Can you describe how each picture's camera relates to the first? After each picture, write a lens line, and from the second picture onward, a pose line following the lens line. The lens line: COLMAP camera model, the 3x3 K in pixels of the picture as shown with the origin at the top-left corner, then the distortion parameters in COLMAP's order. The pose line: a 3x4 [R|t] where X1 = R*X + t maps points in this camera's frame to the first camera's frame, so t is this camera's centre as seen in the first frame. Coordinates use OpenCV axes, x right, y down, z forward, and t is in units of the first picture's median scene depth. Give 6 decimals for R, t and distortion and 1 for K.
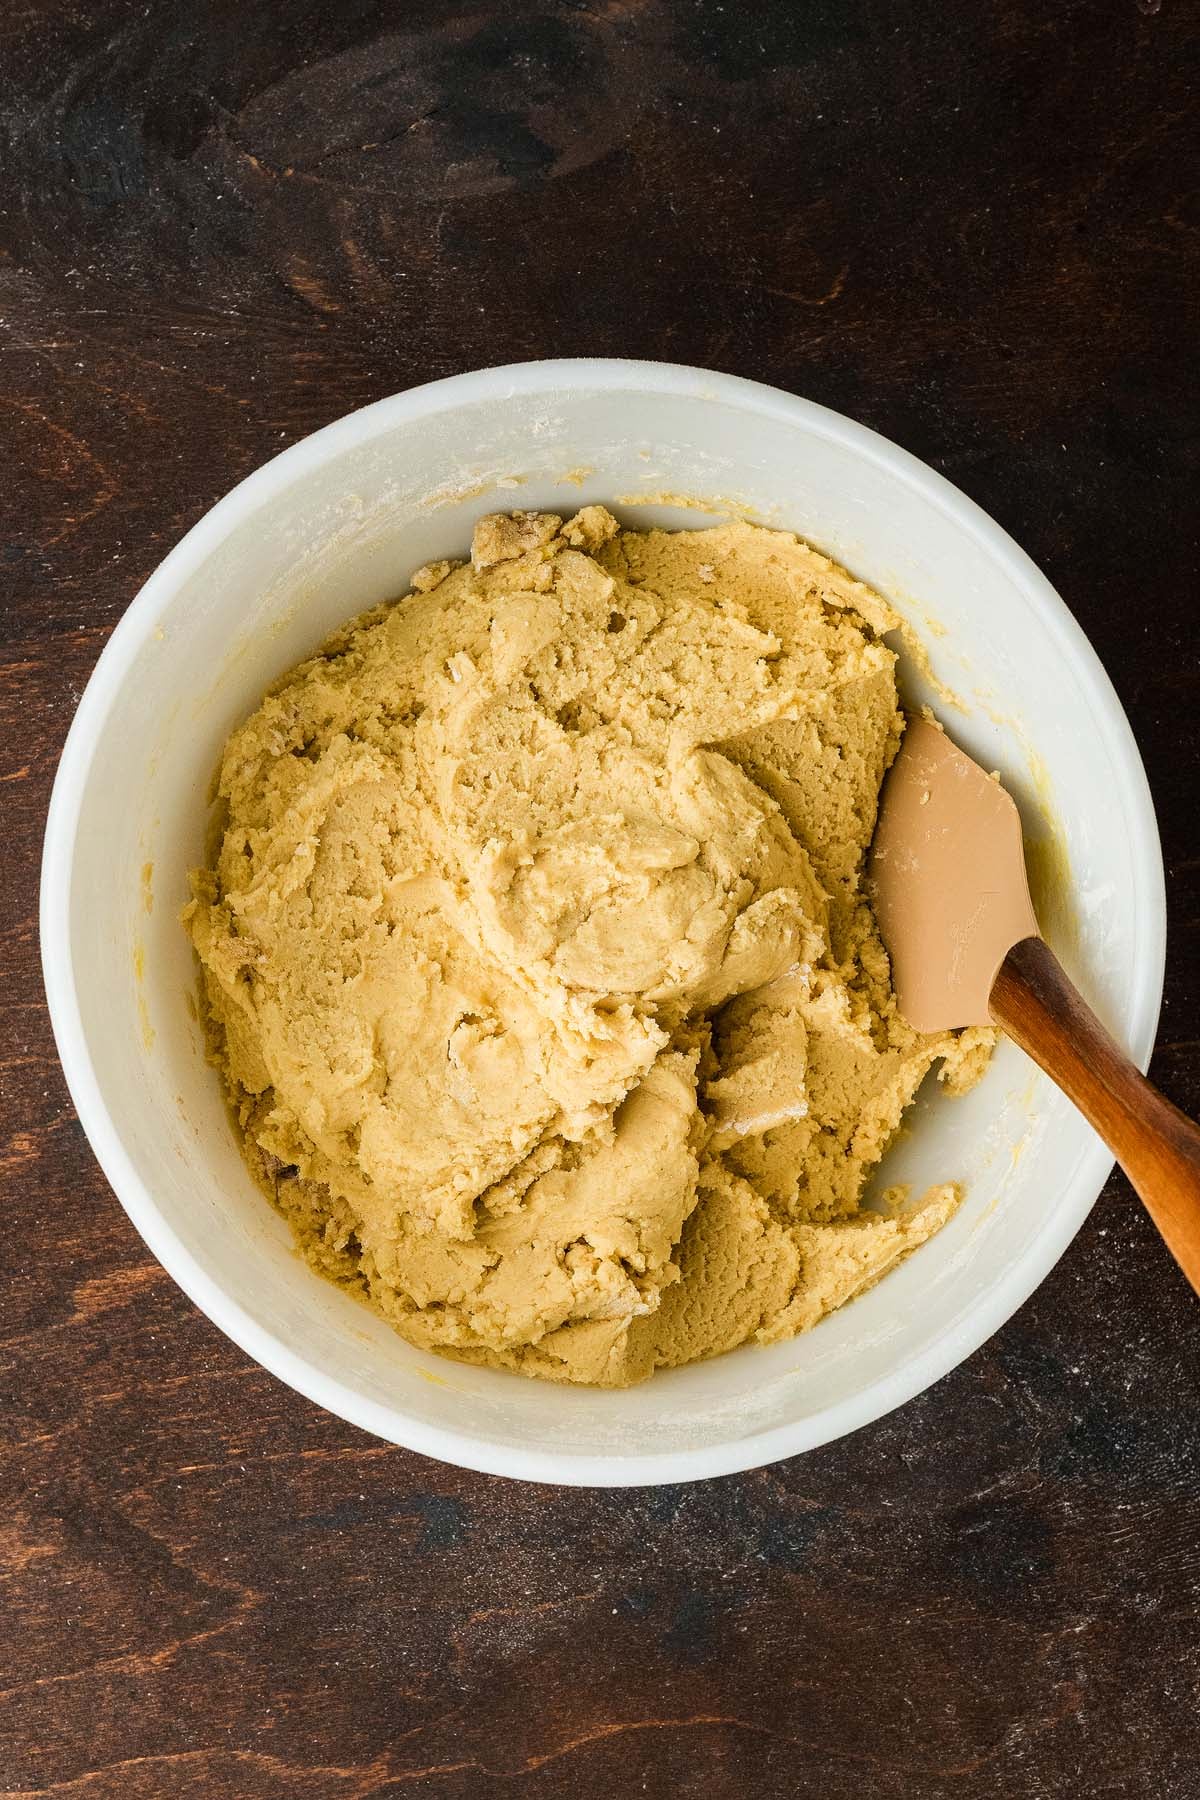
lens RADIAL K [[10832.6, 0, 603.6], [0, 10832.6, 903.5], [0, 0, 1]] dist [-0.192672, 0.000000]
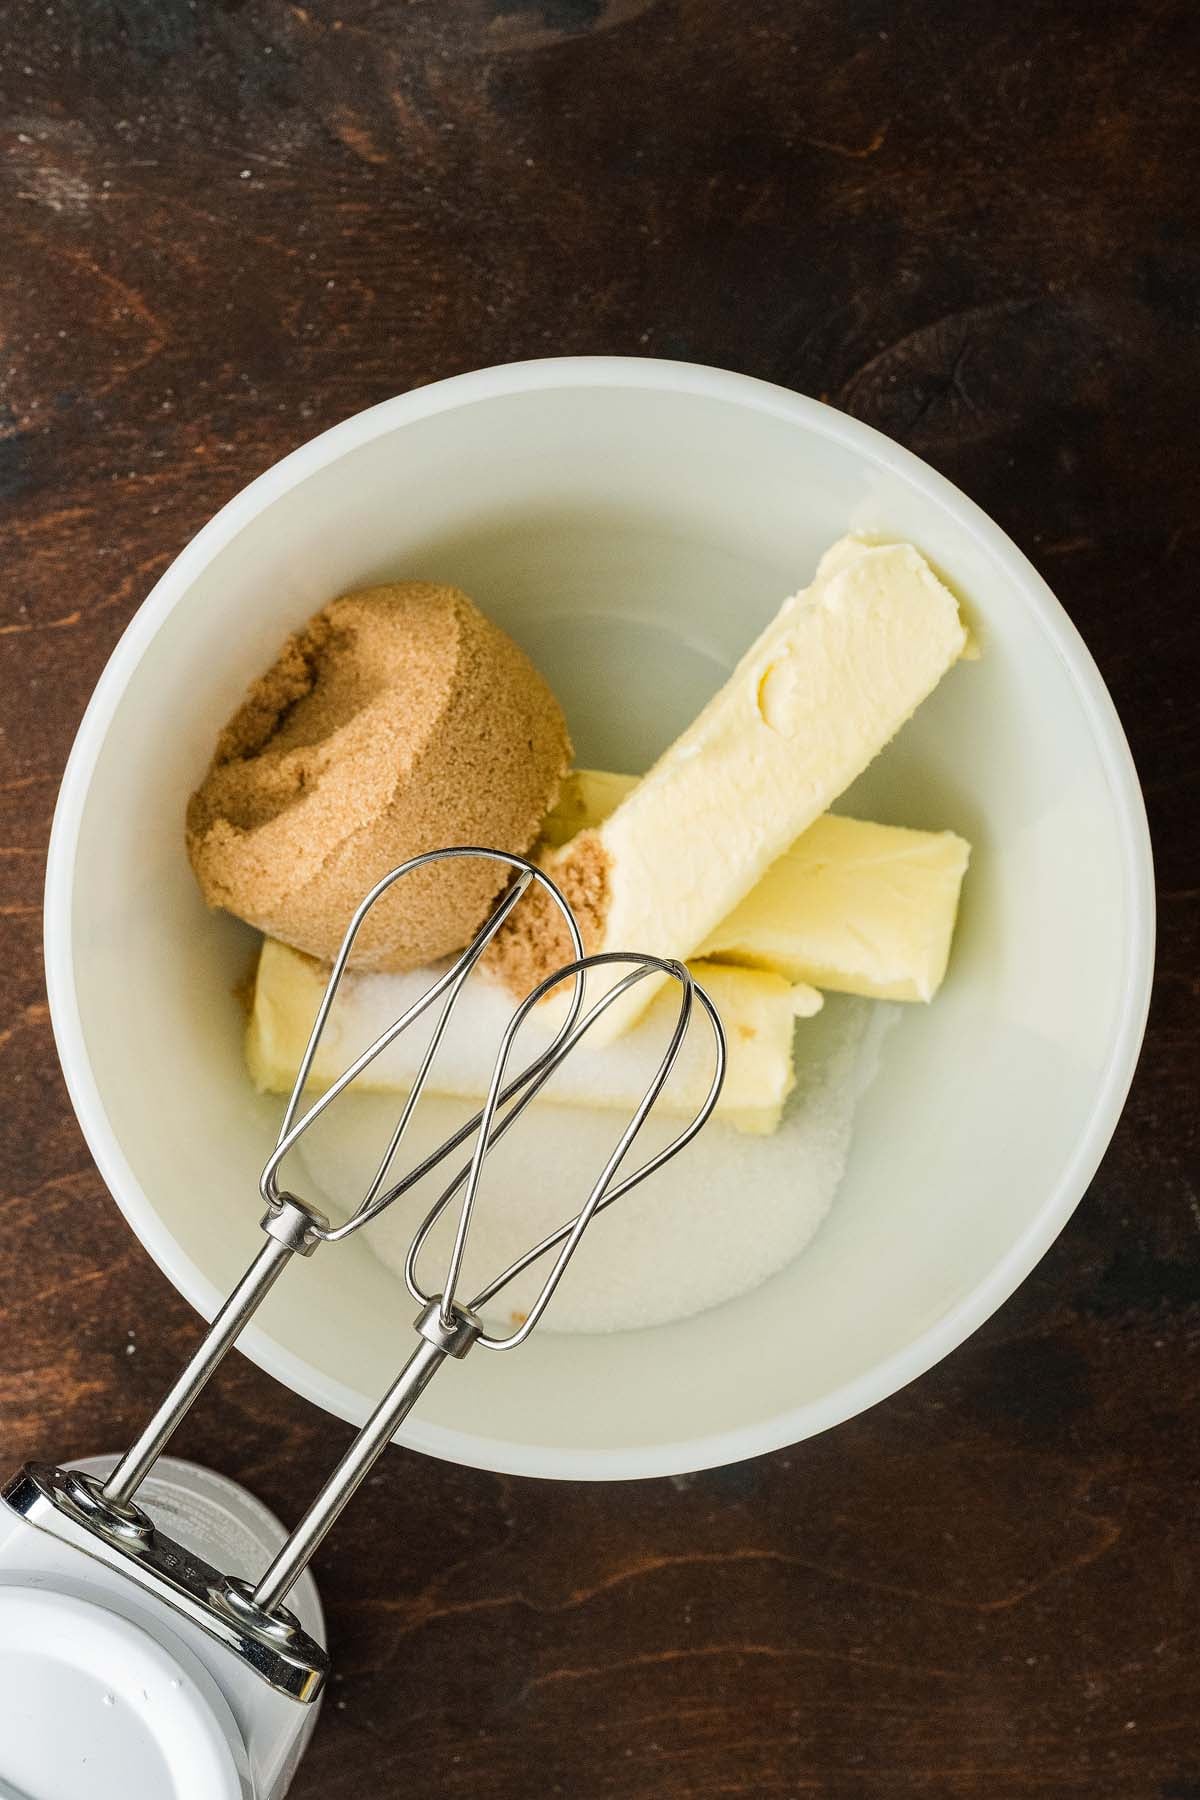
lens RADIAL K [[10832.6, 0, 602.9], [0, 10832.6, 894.0], [0, 0, 1]] dist [-0.192672, 0.000000]
pose [[0.999988, 0.000458, -0.004945, 0.000815], [-0.000387, 0.999897, 0.014370, -0.000885], [0.004951, -0.014368, 0.999885, -0.012302]]
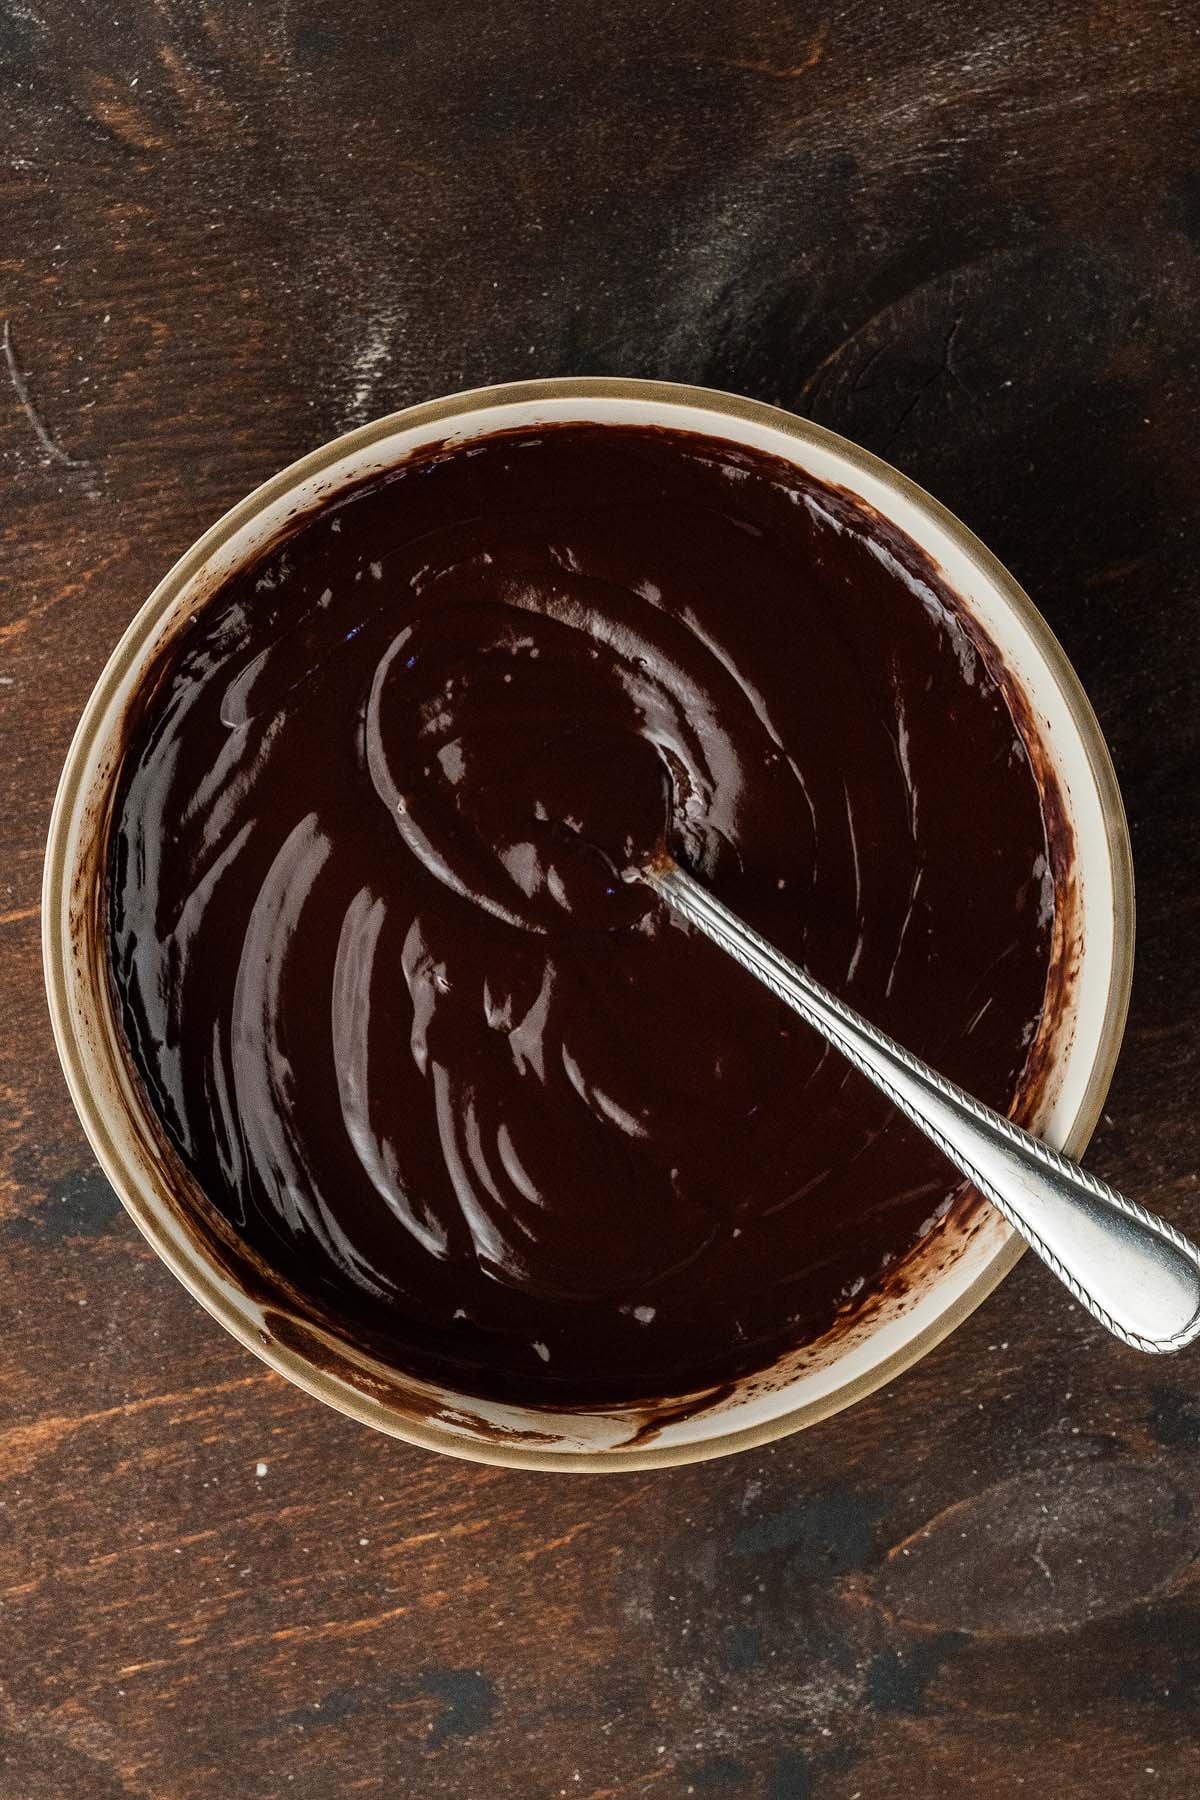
lens RADIAL K [[10832.6, 0, 600.0], [0, 10832.6, 900.3], [0, 0, 1]] dist [-0.192672, 0.000000]
pose [[0.994819, -0.101562, 0.004459, -0.002612], [0.101559, 0.994829, 0.000795, -0.000068], [-0.004517, -0.000338, 0.999990, 0.224413]]
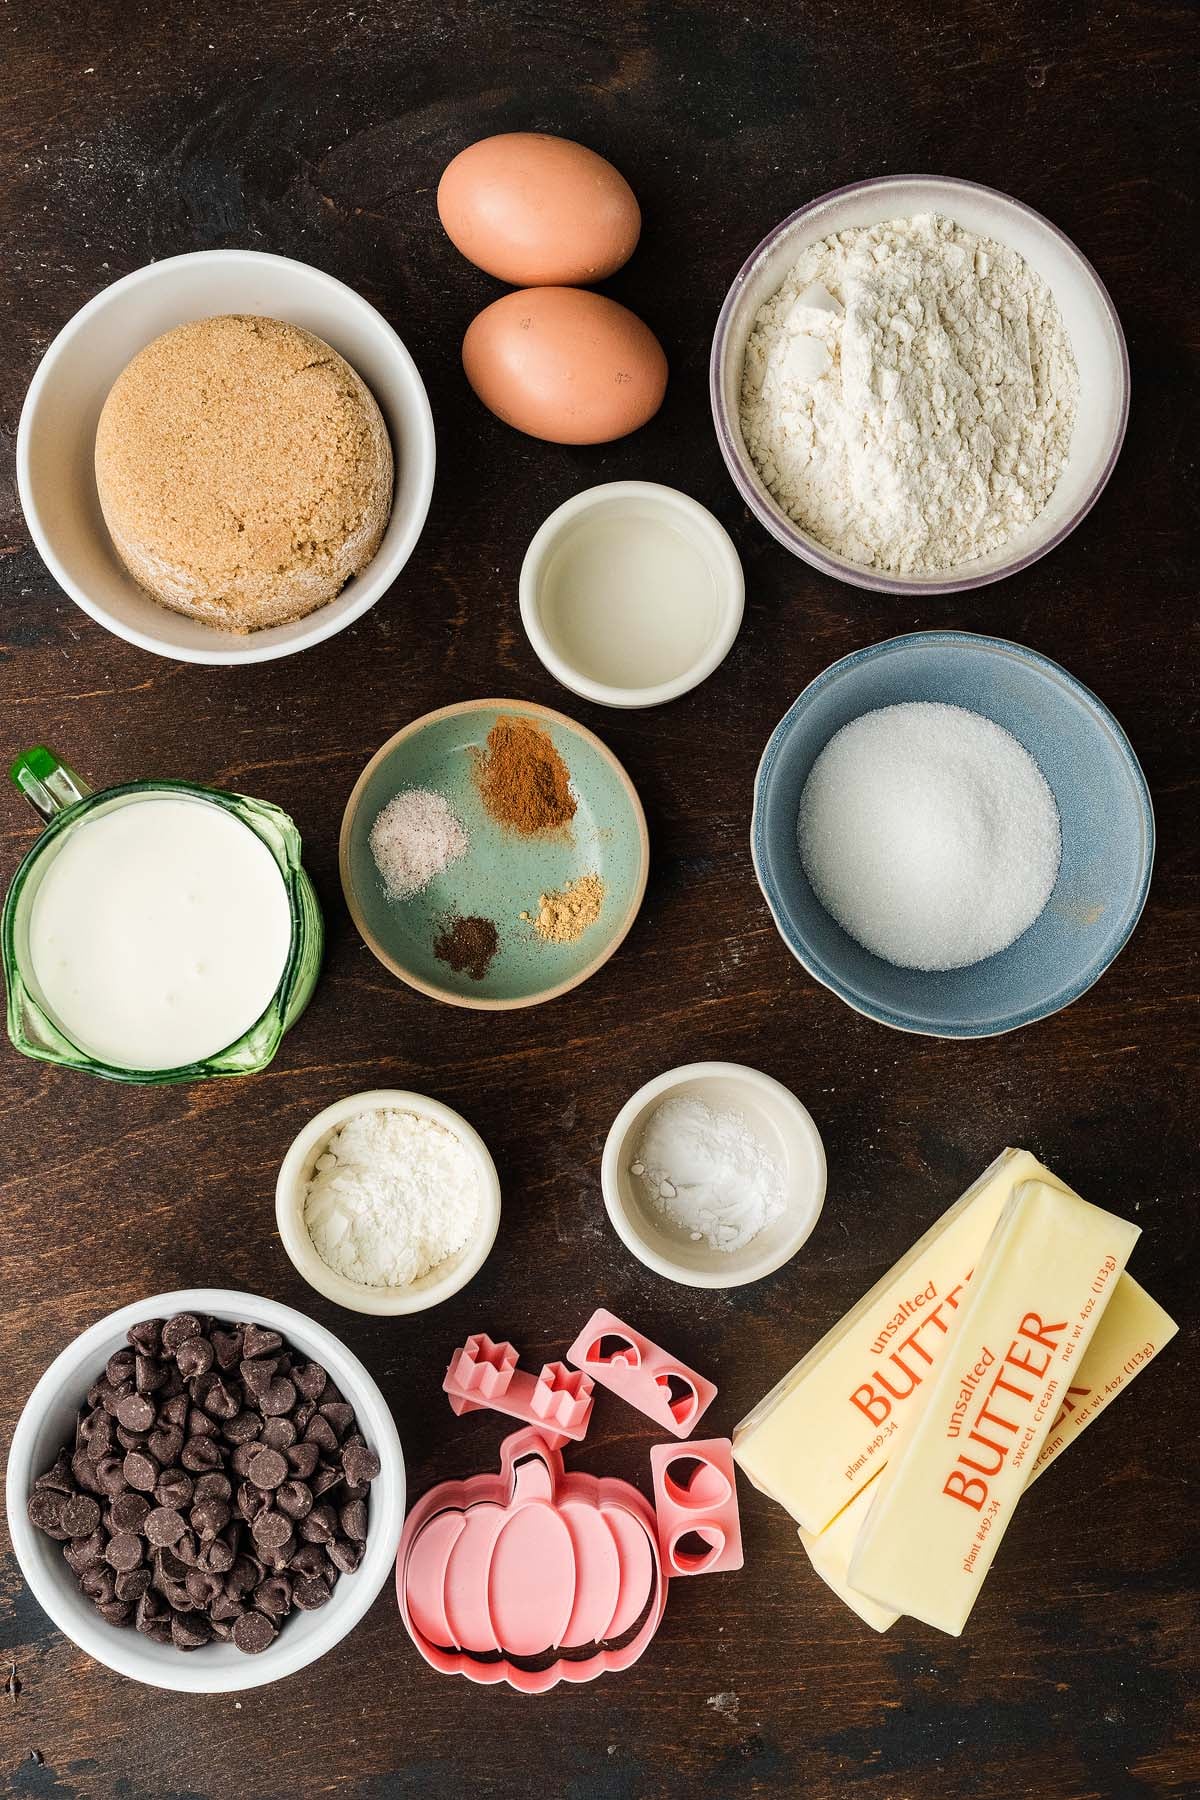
lens RADIAL K [[10832.6, 0, 600.4], [0, 10832.6, 899.7], [0, 0, 1]] dist [-0.192672, 0.000000]
pose [[0.999983, 0.000664, -0.005734, 0.006668], [-0.000574, 0.999878, 0.015582, -0.006682], [0.005744, -0.015578, 0.999862, -0.270273]]
